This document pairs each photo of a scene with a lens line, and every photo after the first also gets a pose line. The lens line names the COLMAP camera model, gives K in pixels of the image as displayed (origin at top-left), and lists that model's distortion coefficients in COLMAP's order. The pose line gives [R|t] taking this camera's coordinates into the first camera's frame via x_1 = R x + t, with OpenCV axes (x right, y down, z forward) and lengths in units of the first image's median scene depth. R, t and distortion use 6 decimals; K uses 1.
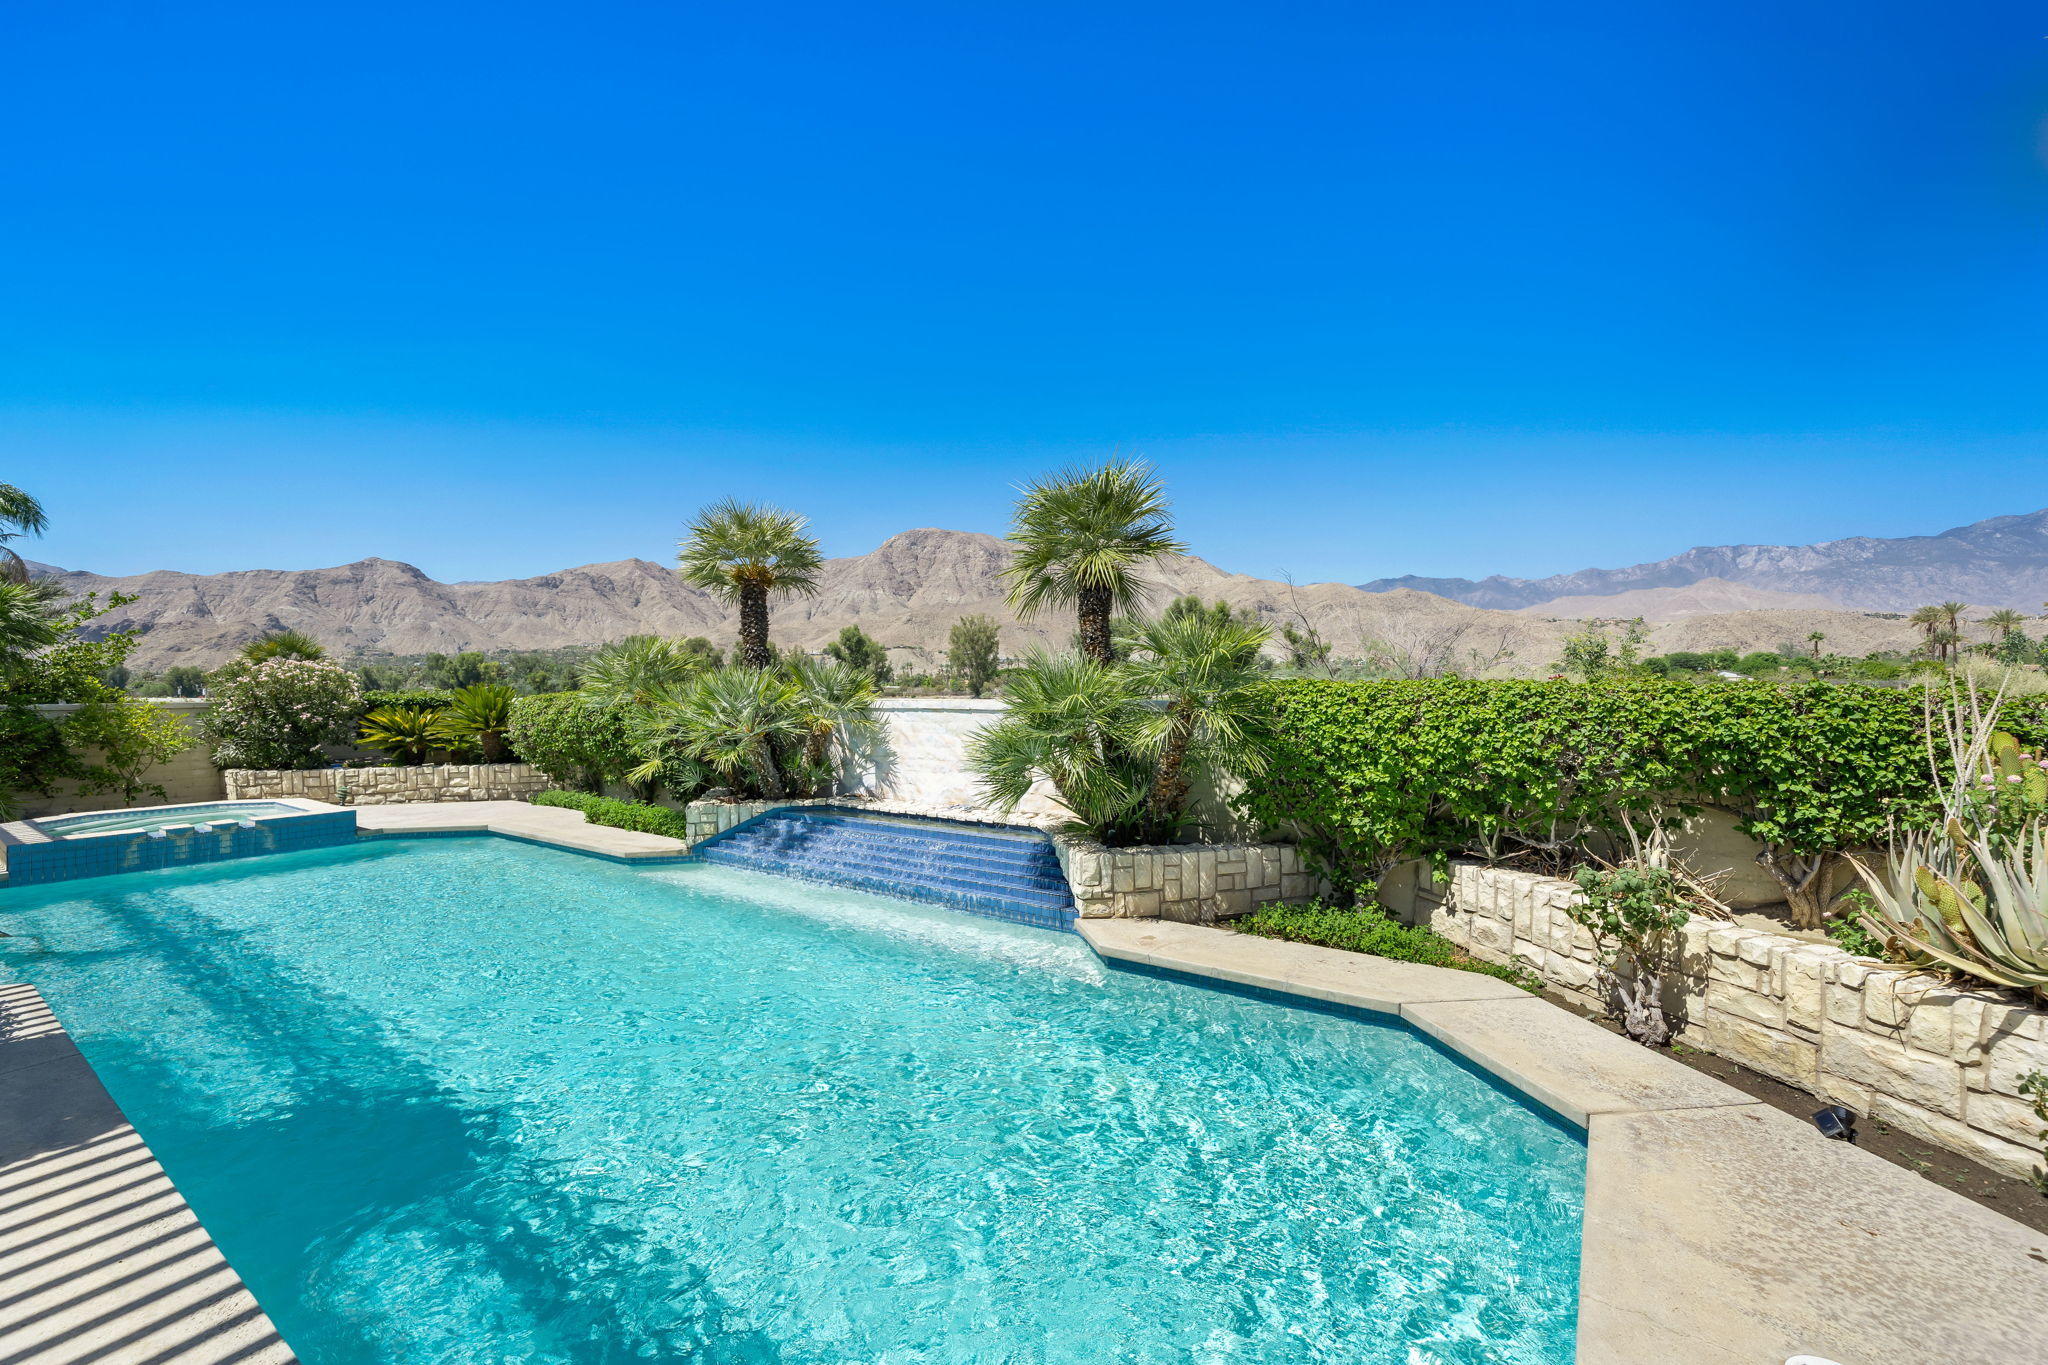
lens RADIAL K [[832.3, 0, 1024.0], [0, 832.3, 682.5], [0, 0, 1]] dist [-0.002286, -0.000125]
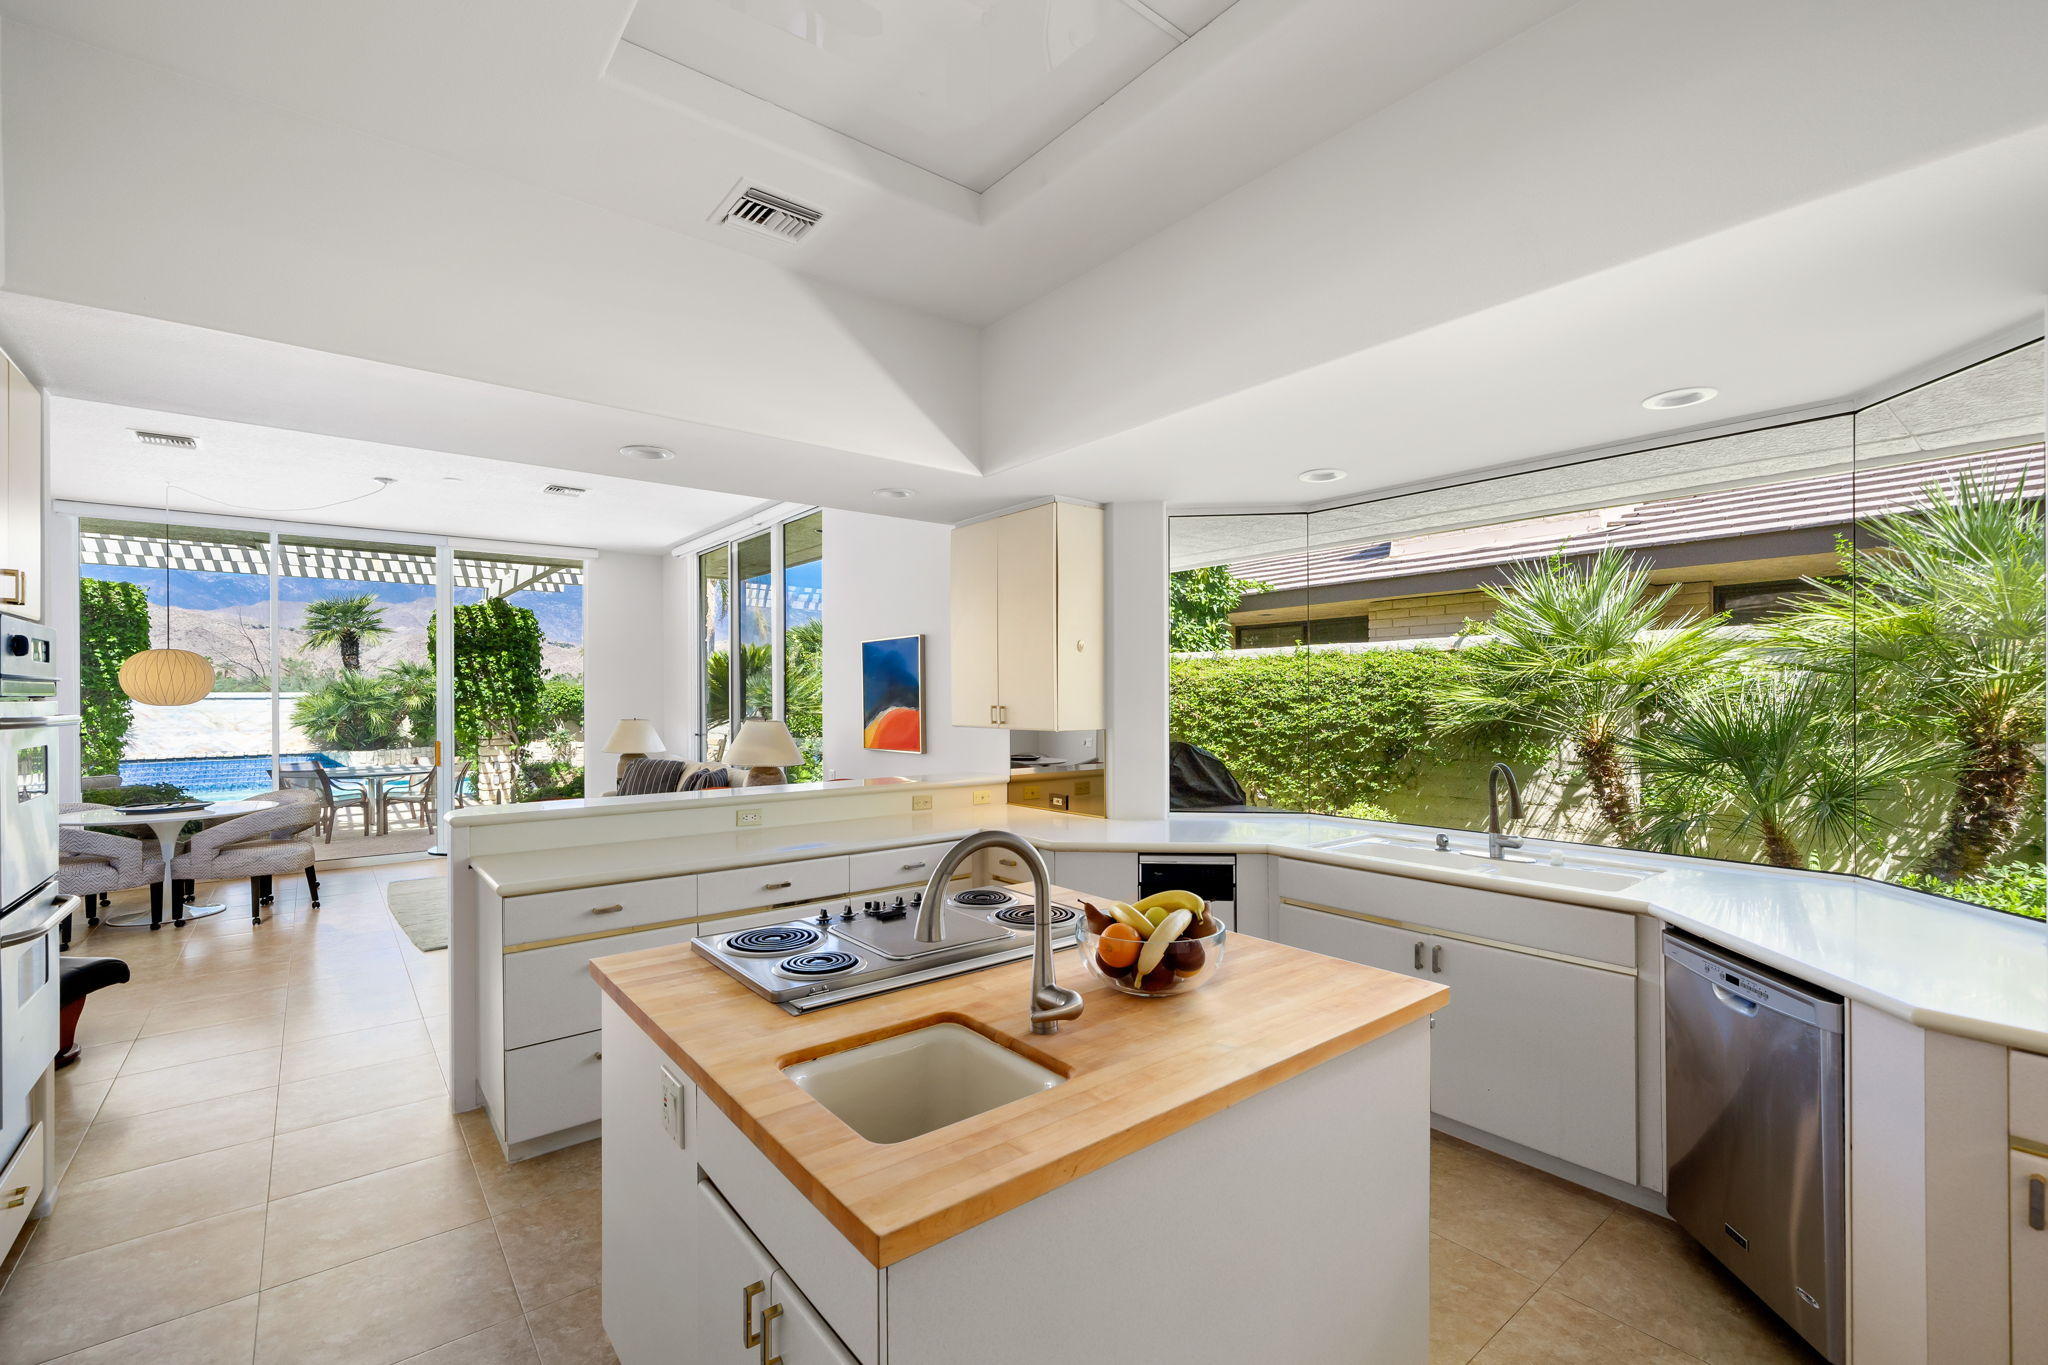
lens RADIAL K [[881.1, 0, 1021.8], [0, 881.1, 695.3], [0, 0, 1]] dist [-0.000262, -0.000188]
pose [[0.280935, 0.005969, 0.959708, -0.935984], [-0.001195, 0.999982, -0.005870, 0.023824], [-0.959726, 0.000503, 0.280938, -0.804574]]
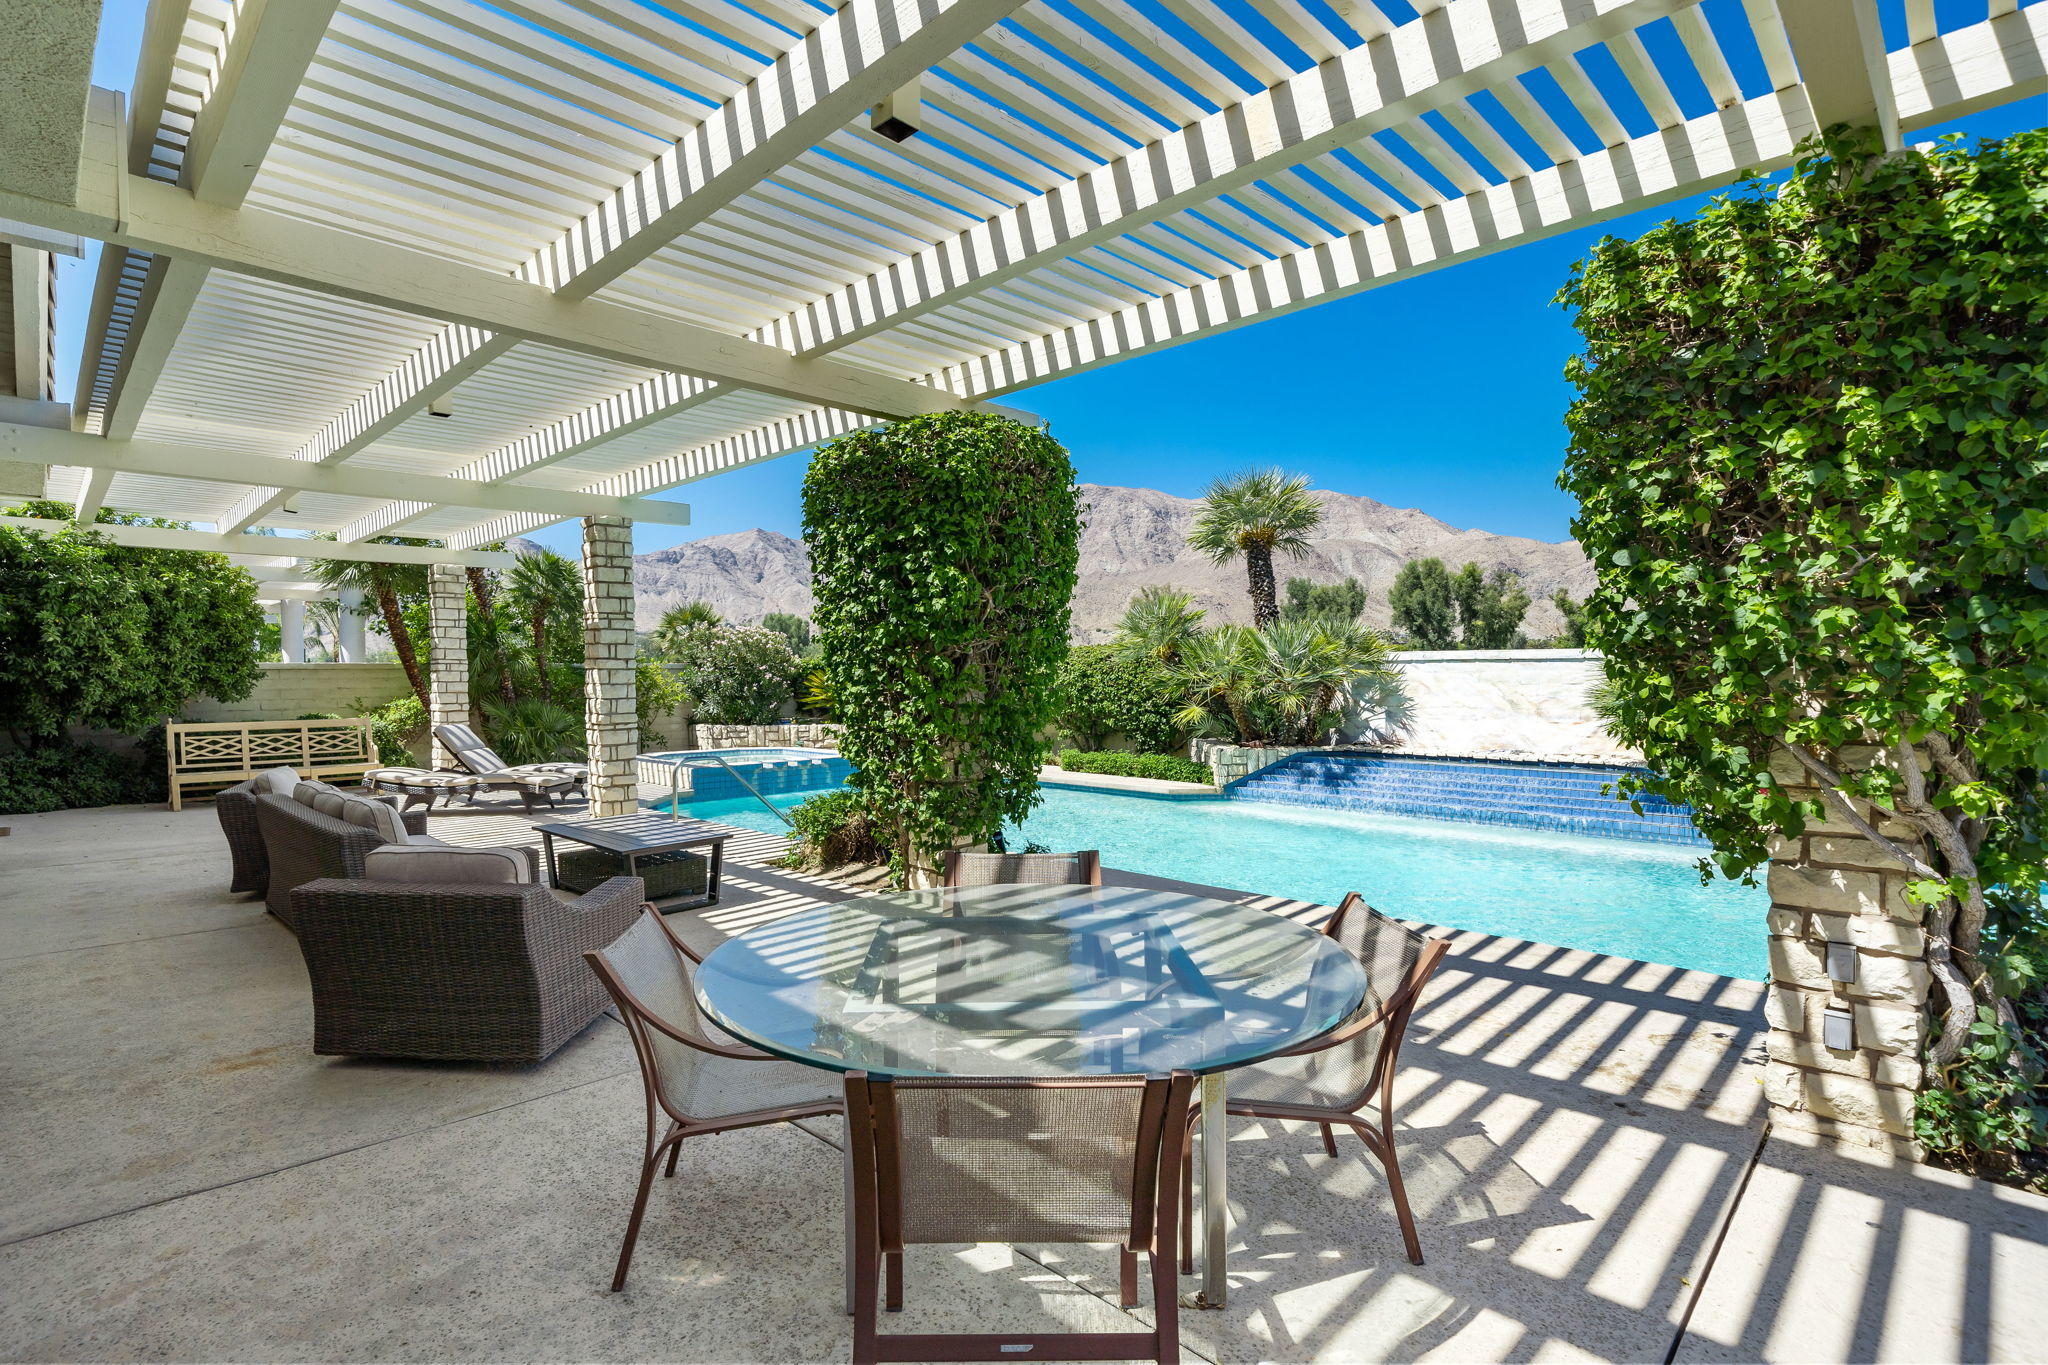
lens RADIAL K [[984.3, 0, 1017.7], [0, 984.3, 692.5], [0, 0, 1]] dist [0.001375, 0.000254]
pose [[0.984774, 0.004167, -0.173787, -0.310263], [0.000351, 0.999663, 0.025959, 0.028276], [0.173837, -0.025624, 0.984441, -0.227918]]
